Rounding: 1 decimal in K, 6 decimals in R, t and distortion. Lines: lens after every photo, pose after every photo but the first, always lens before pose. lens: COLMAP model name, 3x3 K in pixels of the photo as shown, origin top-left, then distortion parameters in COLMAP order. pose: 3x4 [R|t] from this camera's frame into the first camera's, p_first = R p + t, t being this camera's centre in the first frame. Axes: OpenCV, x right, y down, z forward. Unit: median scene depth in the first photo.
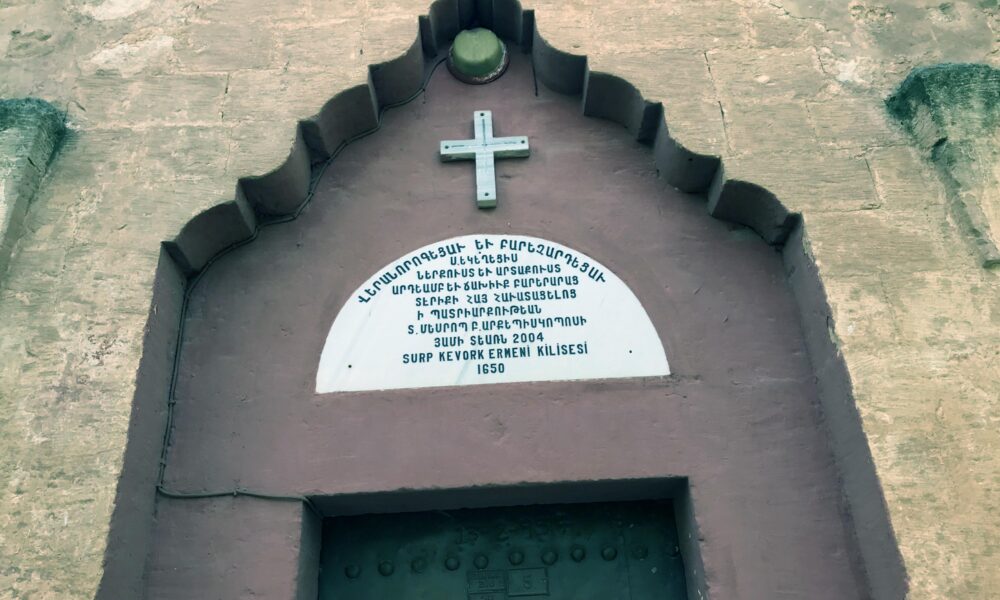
lens RADIAL K [[813.8, 0, 500.0], [0, 813.8, 300.0], [0, 0, 1]] dist [0.011478, -0.004293]
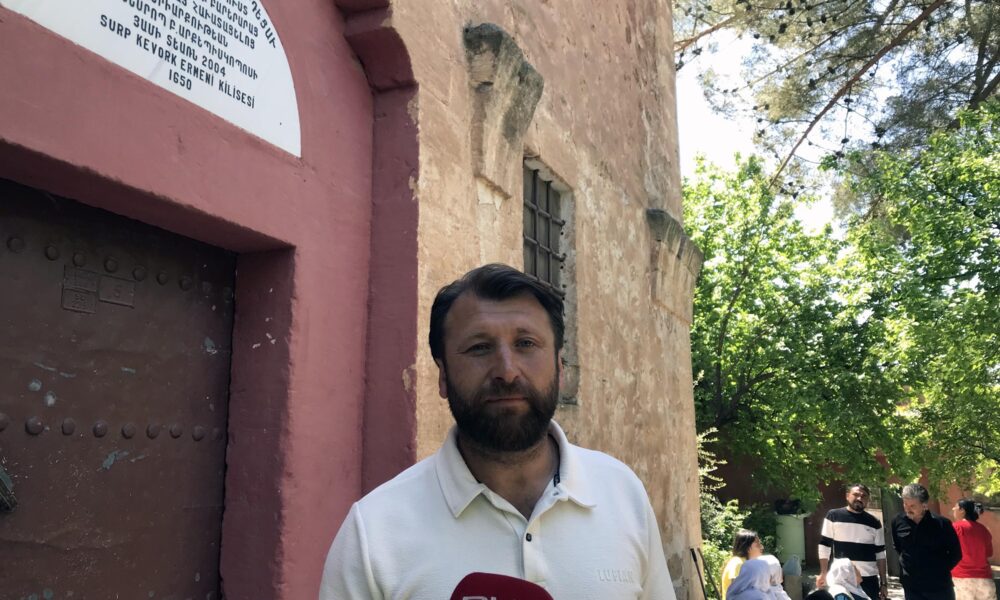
lens RADIAL K [[813.8, 0, 500.0], [0, 813.8, 300.0], [0, 0, 1]] dist [0.011478, -0.004293]
pose [[0.410147, 0.221321, 0.884758, -0.631679], [-0.454030, 0.890900, -0.012383, 0.153513], [-0.790971, -0.396628, 0.465887, 0.165177]]
